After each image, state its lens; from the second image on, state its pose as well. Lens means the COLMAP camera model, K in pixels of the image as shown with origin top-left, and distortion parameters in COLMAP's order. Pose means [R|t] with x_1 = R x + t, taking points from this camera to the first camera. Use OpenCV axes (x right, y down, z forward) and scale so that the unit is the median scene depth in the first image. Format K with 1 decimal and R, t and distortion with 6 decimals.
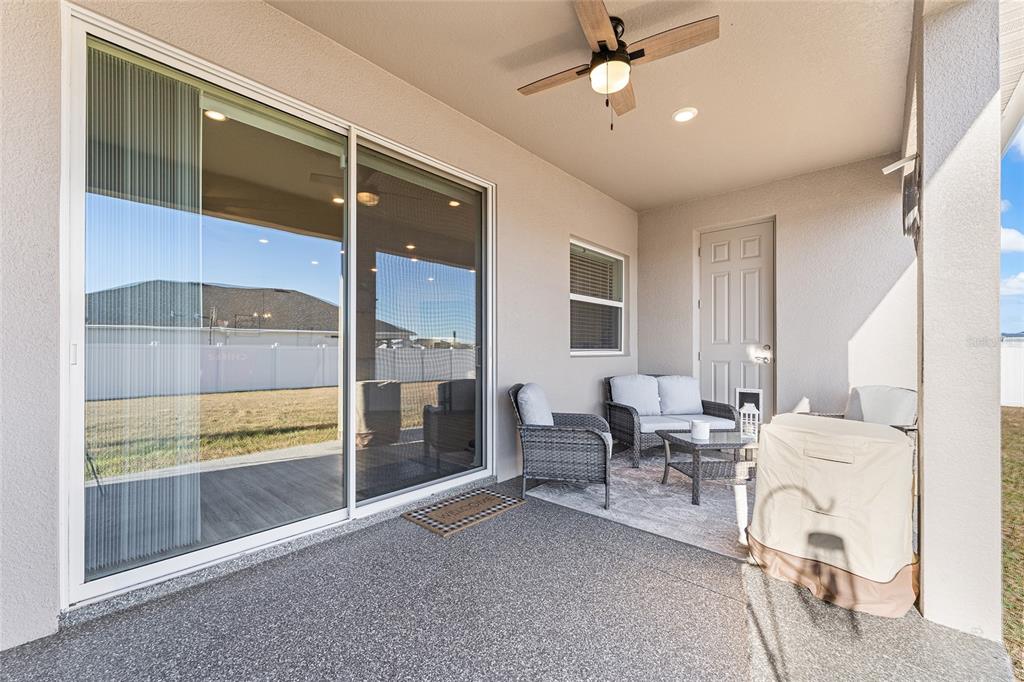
lens RADIAL K [[415.7, 0, 509.0], [0, 415.7, 348.2], [0, 0, 1]] dist [0.002750, -0.000530]
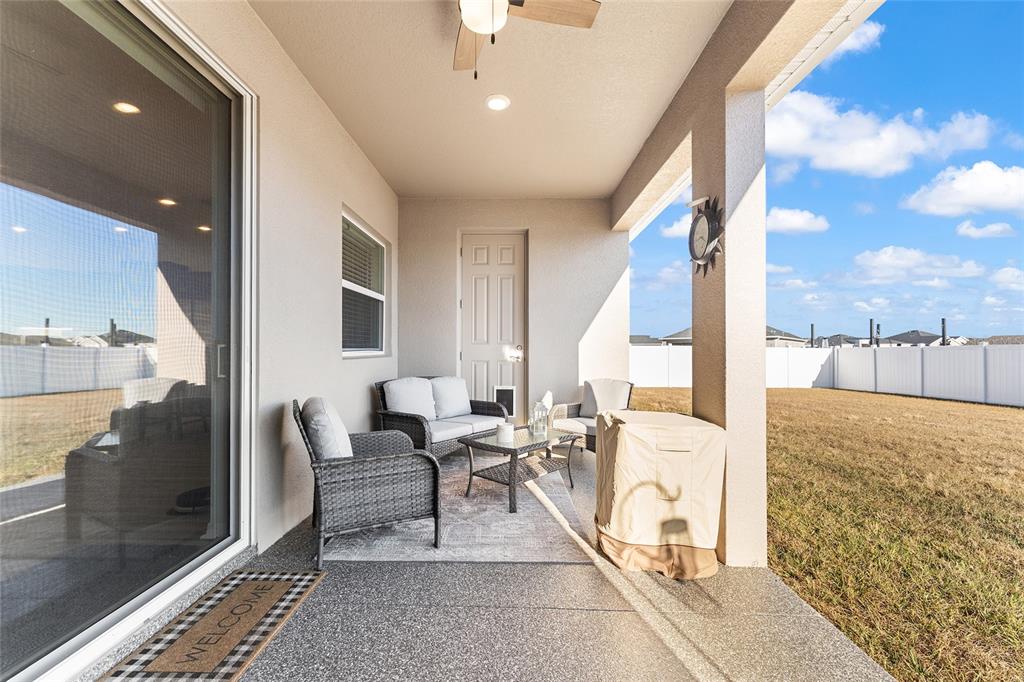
lens RADIAL K [[415.7, 0, 512.9], [0, 415.7, 347.0], [0, 0, 1]] dist [0.002750, -0.000530]
pose [[0.748148, 0.005179, 0.663512, -0.165597], [-0.006894, 0.999976, -0.000031, -0.004430], [-0.663496, -0.004551, 0.748166, 0.251091]]
